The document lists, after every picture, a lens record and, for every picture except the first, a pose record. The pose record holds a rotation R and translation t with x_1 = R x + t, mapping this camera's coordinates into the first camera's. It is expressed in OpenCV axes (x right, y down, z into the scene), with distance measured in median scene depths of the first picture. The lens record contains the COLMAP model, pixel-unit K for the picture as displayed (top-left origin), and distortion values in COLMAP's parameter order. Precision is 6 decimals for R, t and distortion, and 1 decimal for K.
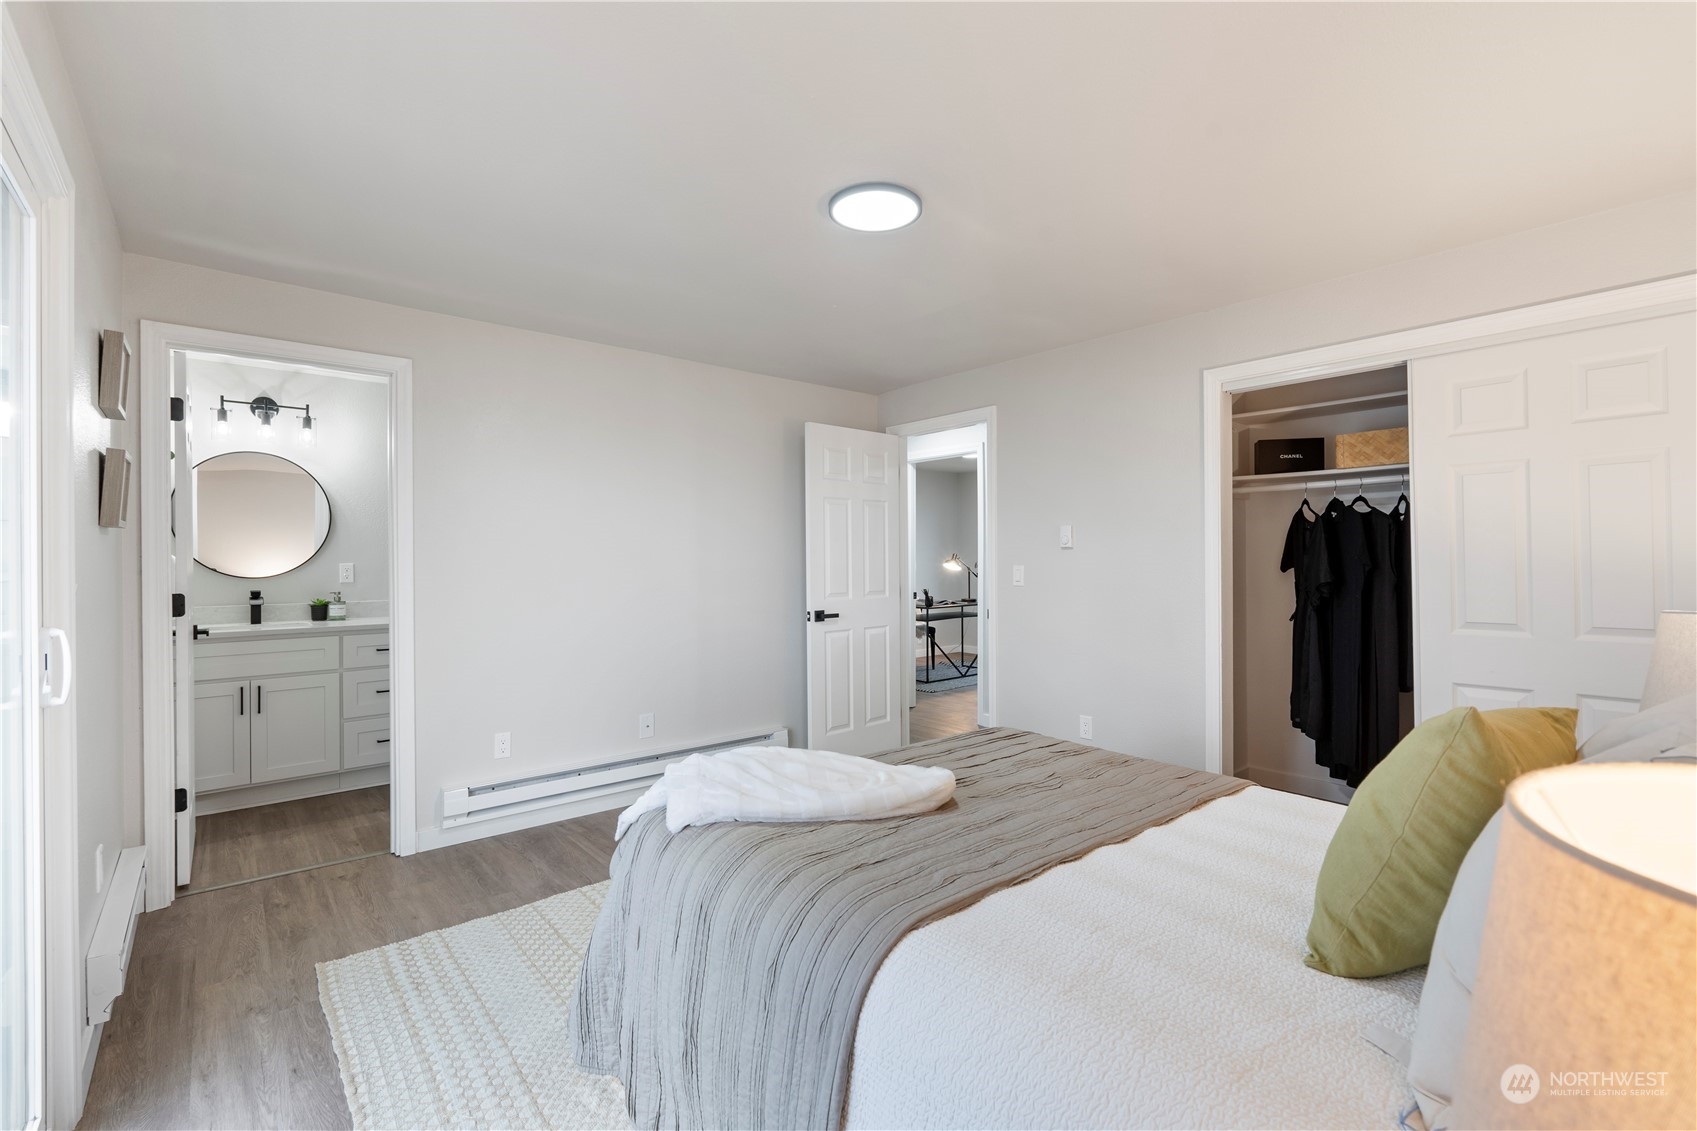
lens RADIAL K [[734.8, 0, 847.8], [0, 734.8, 562.7], [0, 0, 1]] dist [-0.003999, -0.000140]
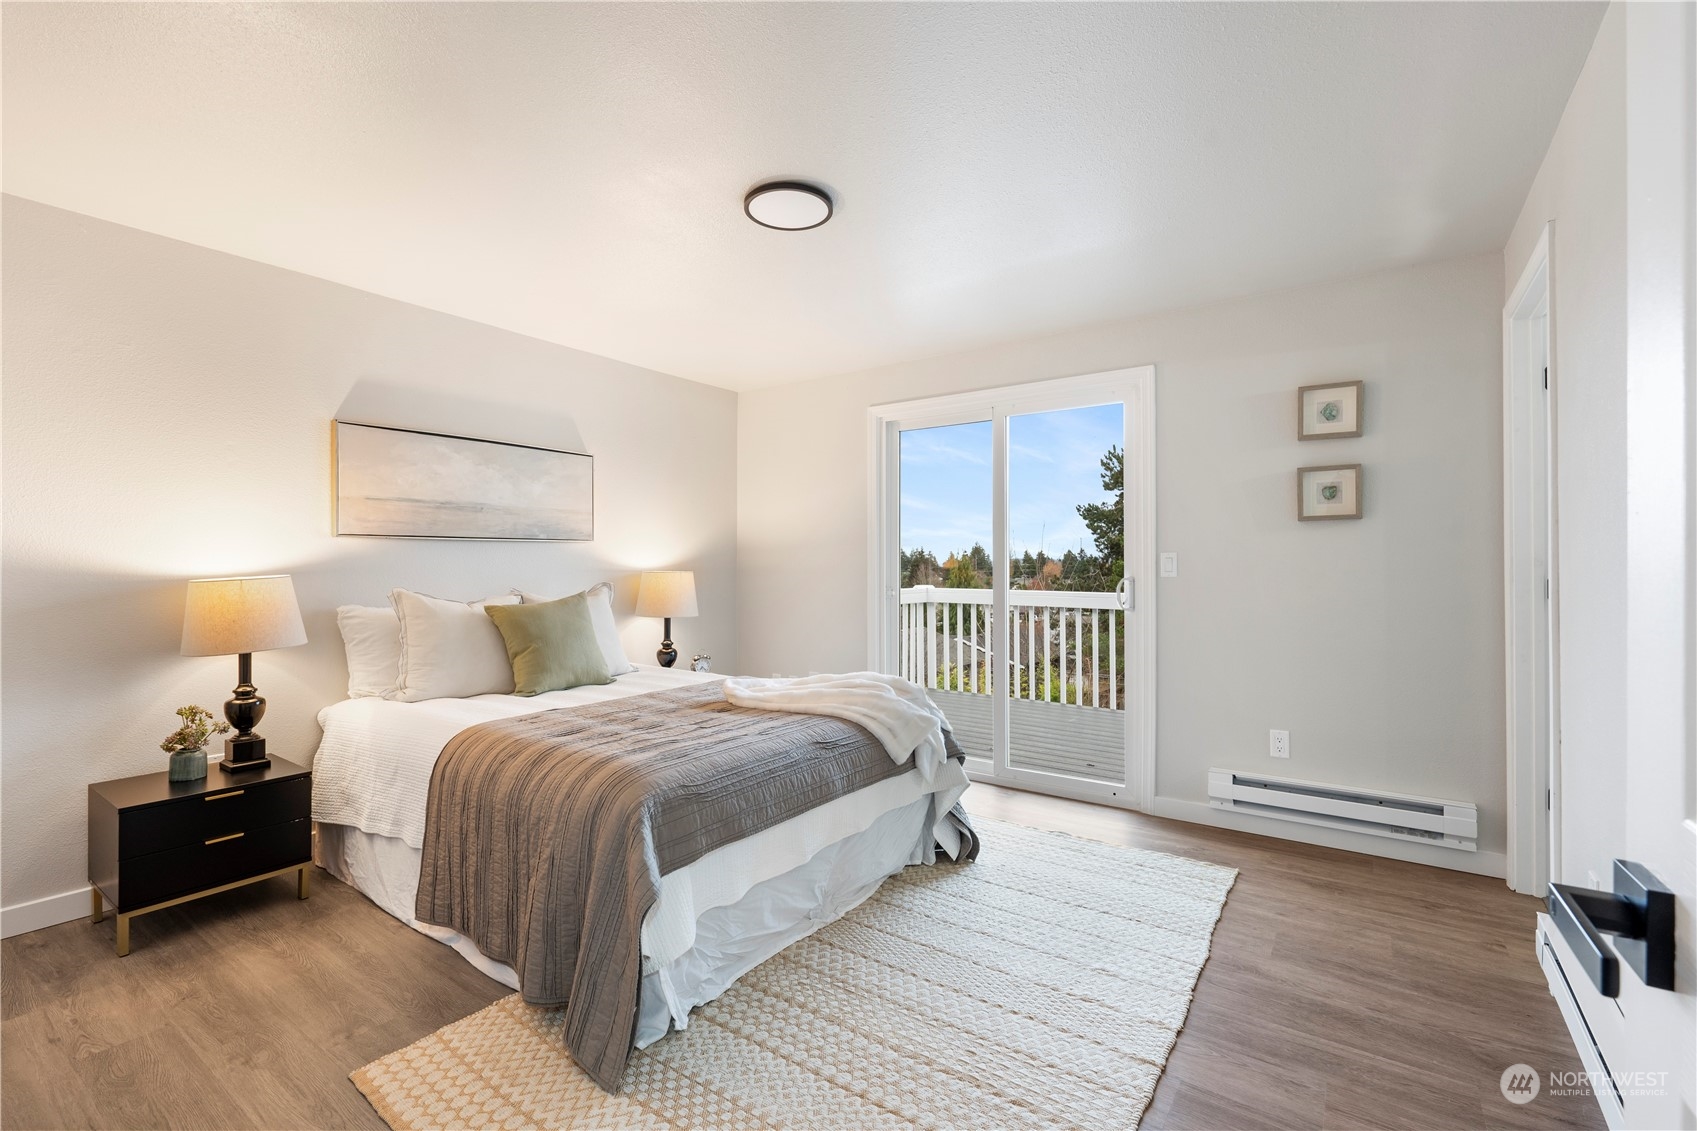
lens RADIAL K [[734.8, 0, 847.8], [0, 734.8, 562.7], [0, 0, 1]] dist [-0.003999, -0.000140]
pose [[-0.969859, 0.008979, -0.243501, 0.181512], [0.009888, 0.999948, -0.002510, 0.016309], [0.243465, -0.004842, -0.969897, 1.694366]]
